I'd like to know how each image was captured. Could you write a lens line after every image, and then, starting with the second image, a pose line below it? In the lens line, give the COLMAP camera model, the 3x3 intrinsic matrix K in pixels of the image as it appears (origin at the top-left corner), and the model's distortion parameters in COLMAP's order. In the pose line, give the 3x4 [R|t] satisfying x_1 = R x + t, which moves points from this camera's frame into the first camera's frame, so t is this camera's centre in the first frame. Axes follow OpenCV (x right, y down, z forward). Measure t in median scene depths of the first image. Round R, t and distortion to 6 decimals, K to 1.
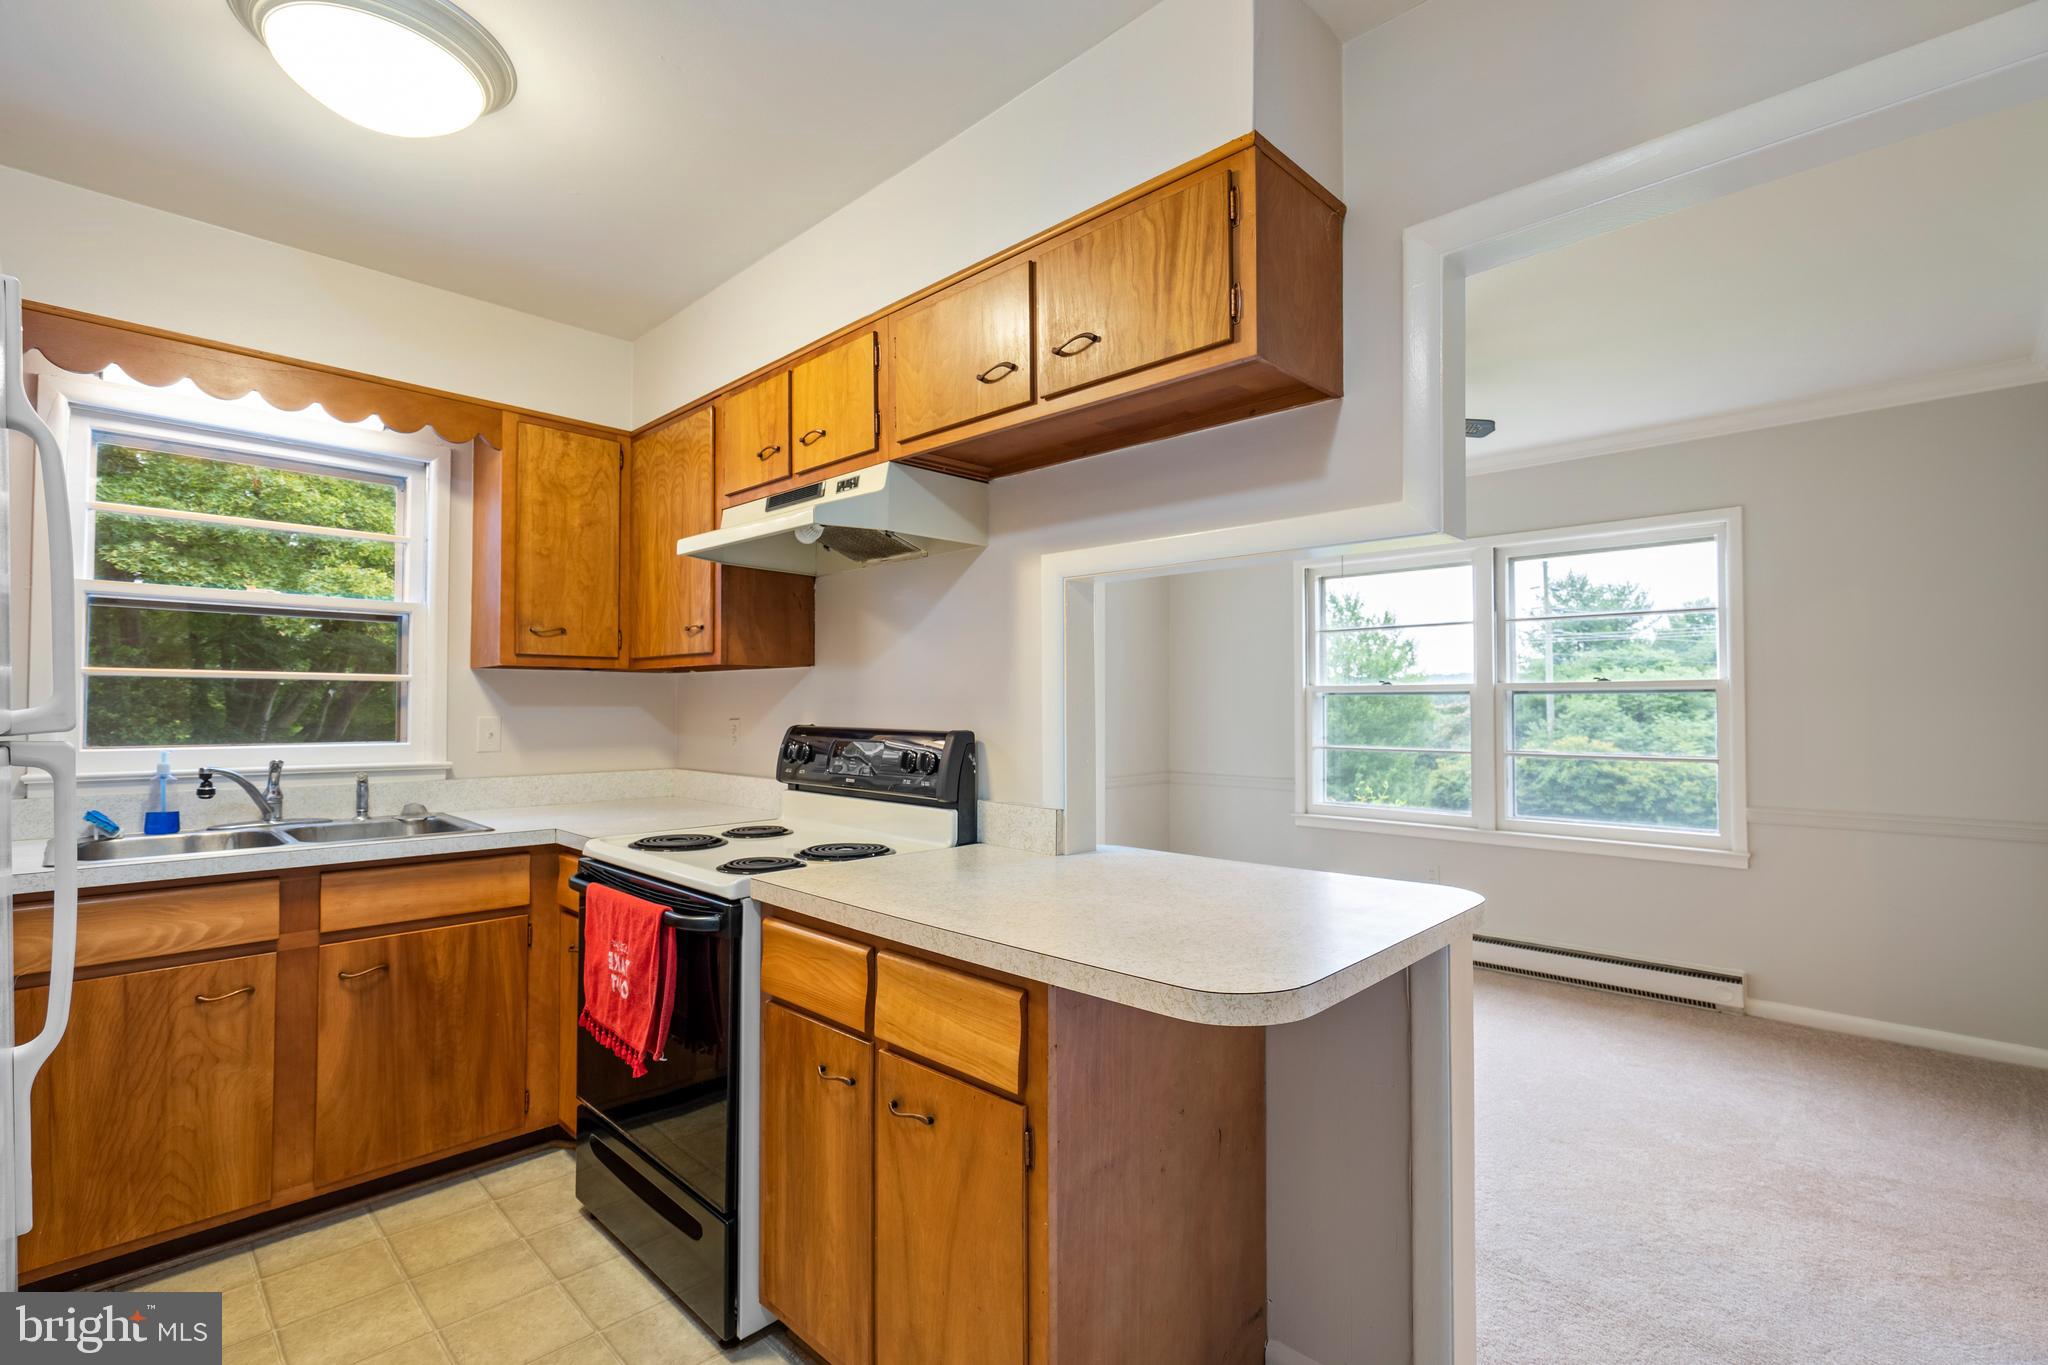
lens RADIAL K [[926.2, 0, 1024.1], [0, 926.2, 692.9], [0, 0, 1]] dist [-0.003094, 0.001372]
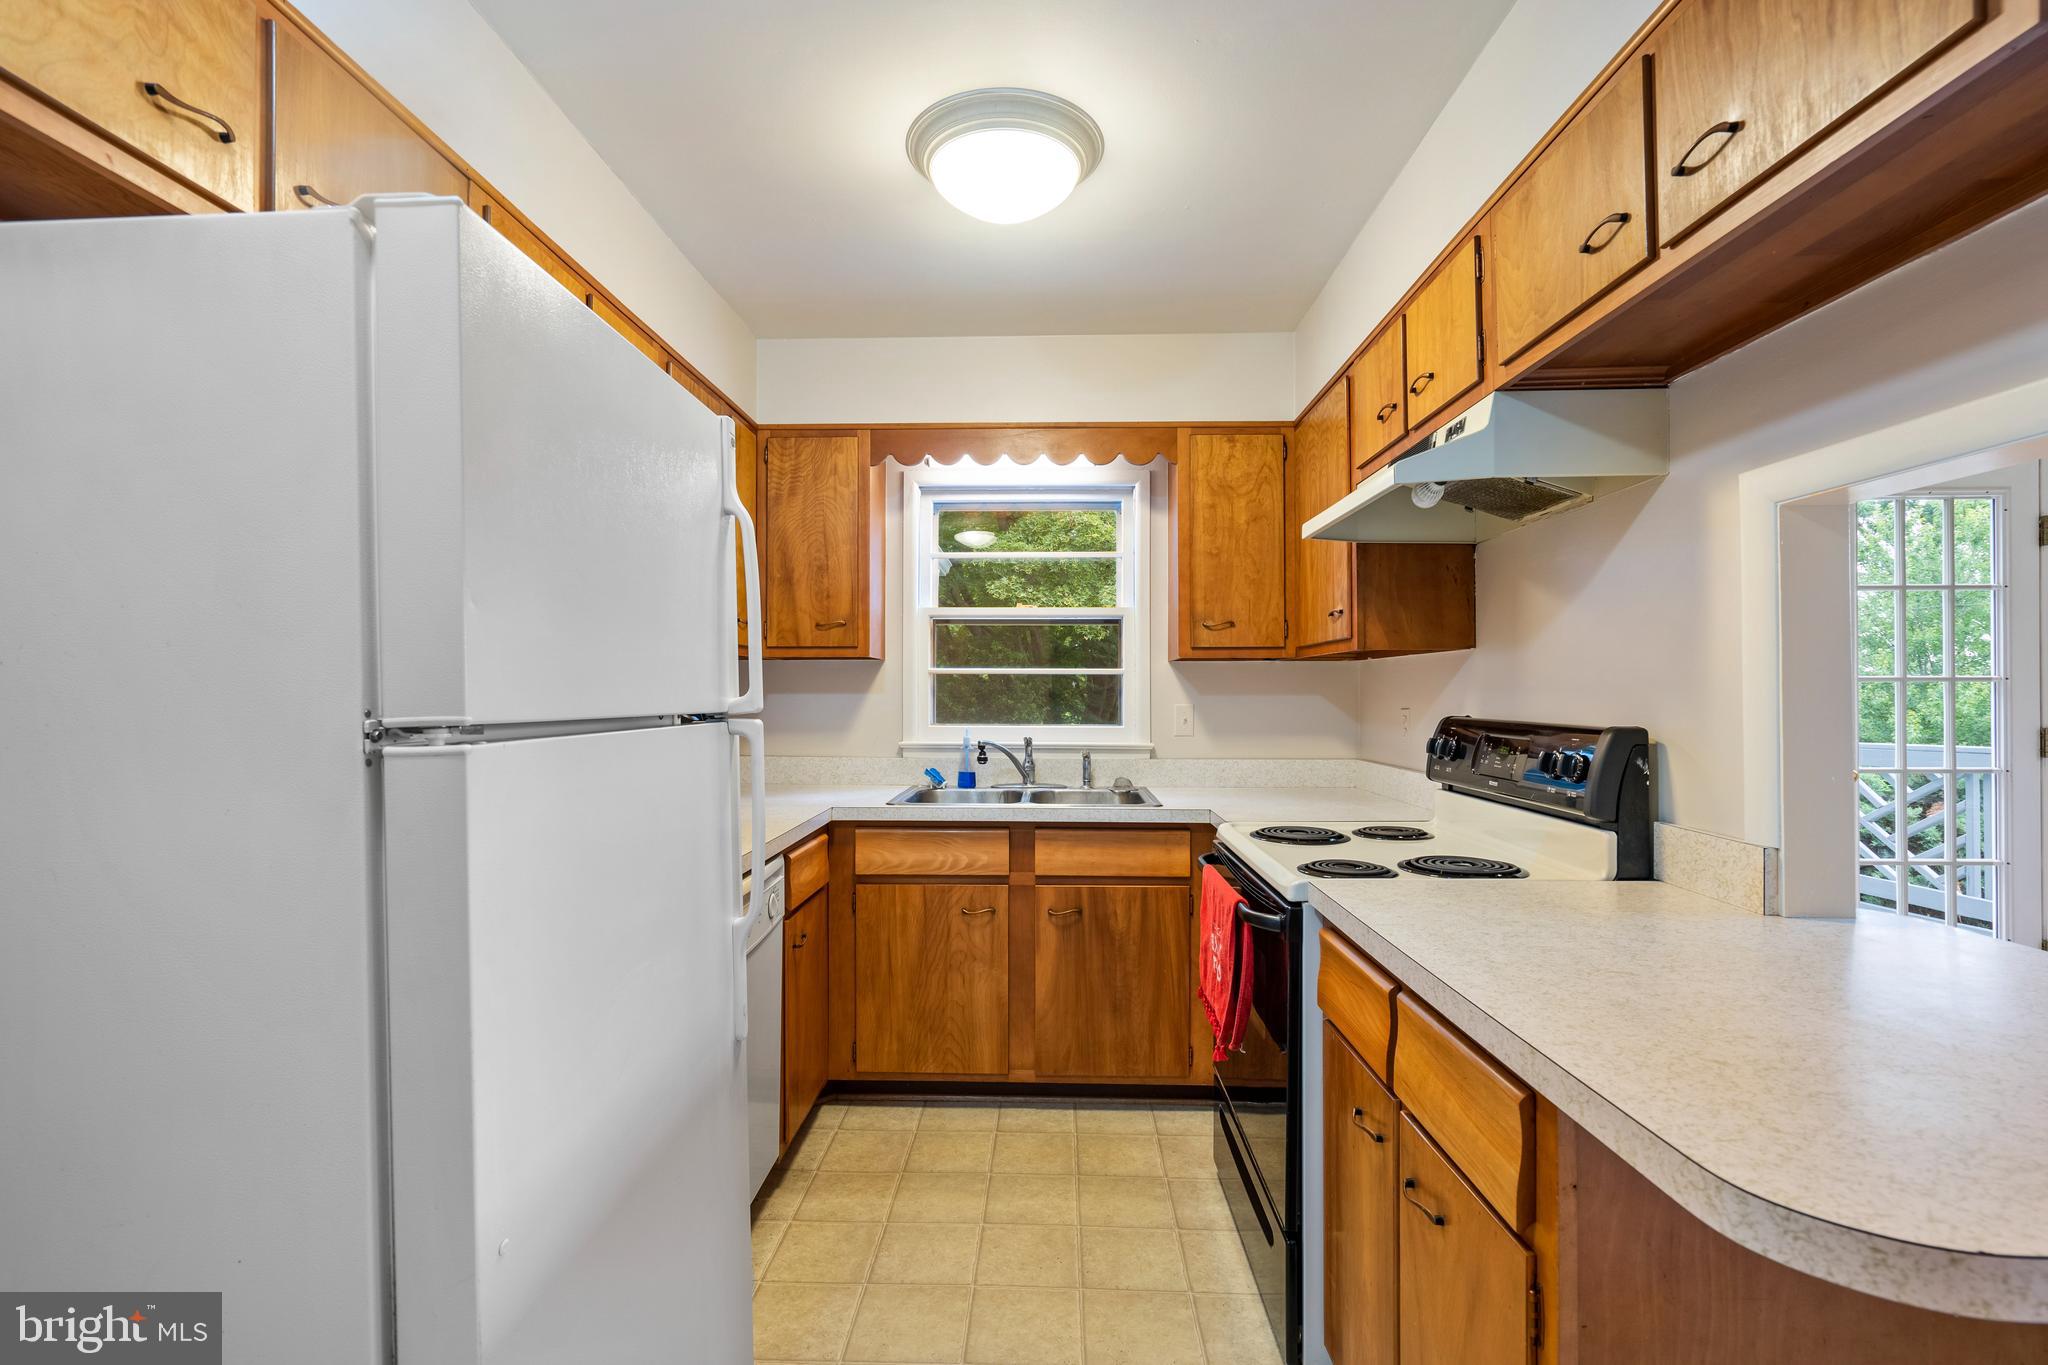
lens RADIAL K [[926.2, 0, 1024.1], [0, 926.2, 692.9], [0, 0, 1]] dist [-0.003094, 0.001372]
pose [[0.673892, -0.002978, -0.738824, 0.153502], [0.012732, 0.999890, 0.007582, 0.001183], [0.738720, -0.014517, 0.673856, 0.134274]]
